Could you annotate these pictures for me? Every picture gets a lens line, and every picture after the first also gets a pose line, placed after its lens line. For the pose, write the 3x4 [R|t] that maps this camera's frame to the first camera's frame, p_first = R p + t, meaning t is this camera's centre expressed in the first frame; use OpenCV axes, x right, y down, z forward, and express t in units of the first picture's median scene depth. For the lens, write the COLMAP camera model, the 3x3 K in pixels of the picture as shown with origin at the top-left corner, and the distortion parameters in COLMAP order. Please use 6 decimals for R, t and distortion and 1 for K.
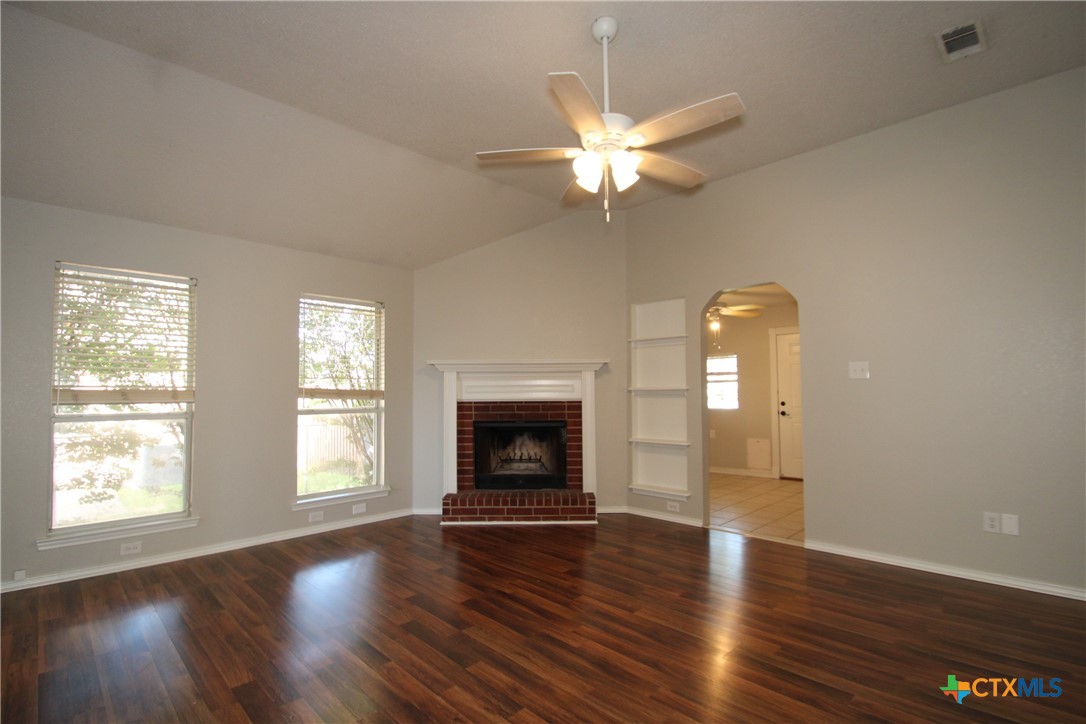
lens RADIAL K [[506.0, 0, 534.7], [0, 506.0, 371.8], [0, 0, 1]] dist [-0.002793, -0.001150]
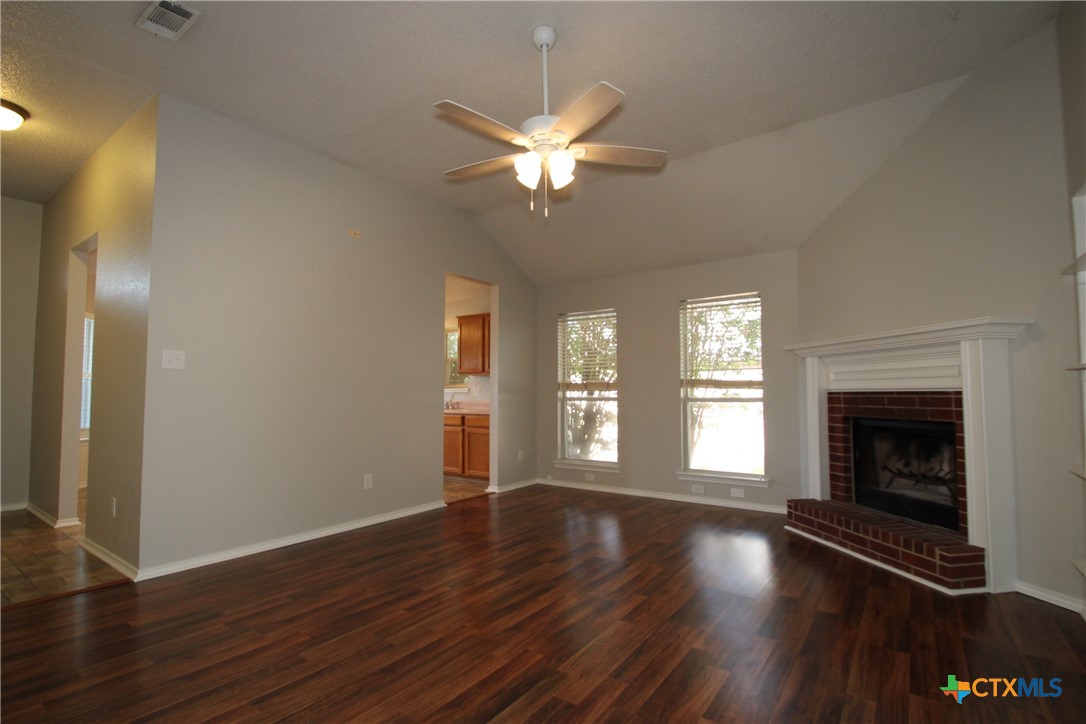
lens RADIAL K [[512.3, 0, 539.6], [0, 512.3, 368.7], [0, 0, 1]] dist [-0.003202, -0.001012]
pose [[0.172865, -0.040476, -0.984114, 0.649933], [0.042184, 0.998543, -0.033660, 0.032480], [0.984042, -0.035695, 0.174320, 0.428516]]
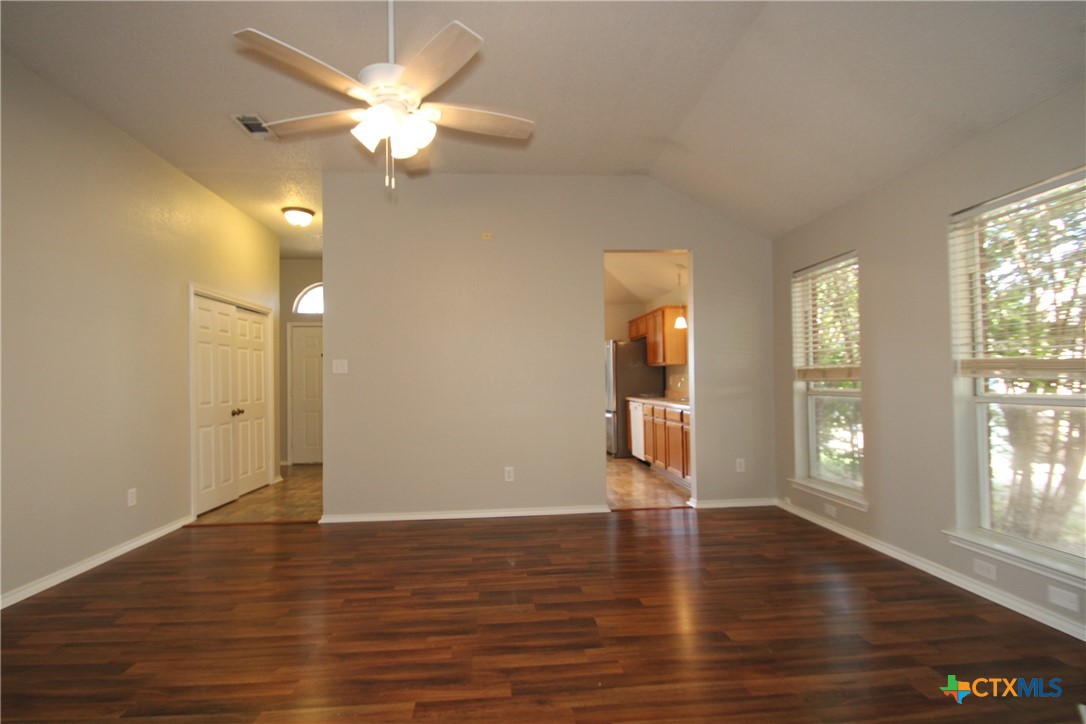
lens RADIAL K [[506.0, 0, 534.7], [0, 506.0, 371.8], [0, 0, 1]] dist [-0.002793, -0.001150]
pose [[-0.636571, 0.003645, -0.771210, 0.368070], [0.052975, 0.997834, -0.039010, 0.040424], [0.769397, -0.065687, -0.635385, 0.947061]]
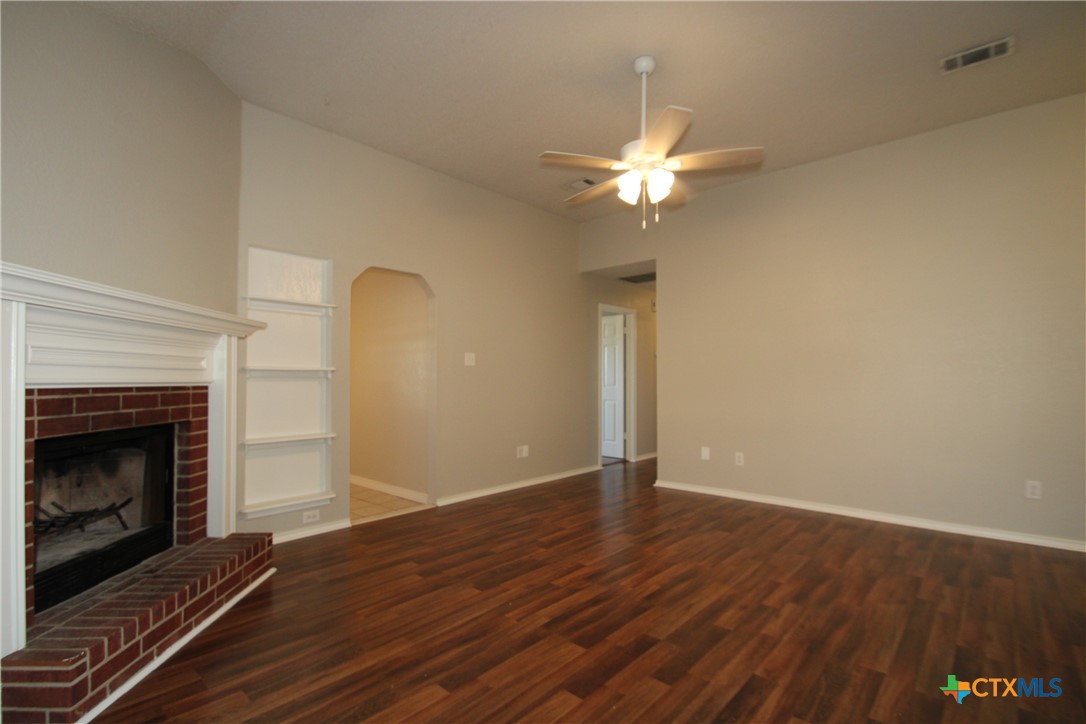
lens RADIAL K [[506.0, 0, 534.7], [0, 506.0, 371.8], [0, 0, 1]] dist [-0.002793, -0.001150]
pose [[-0.055536, 0.025185, 0.998139, -0.563675], [-0.037768, 0.998913, -0.027306, 0.046856], [-0.997742, -0.039214, -0.054524, 0.715064]]
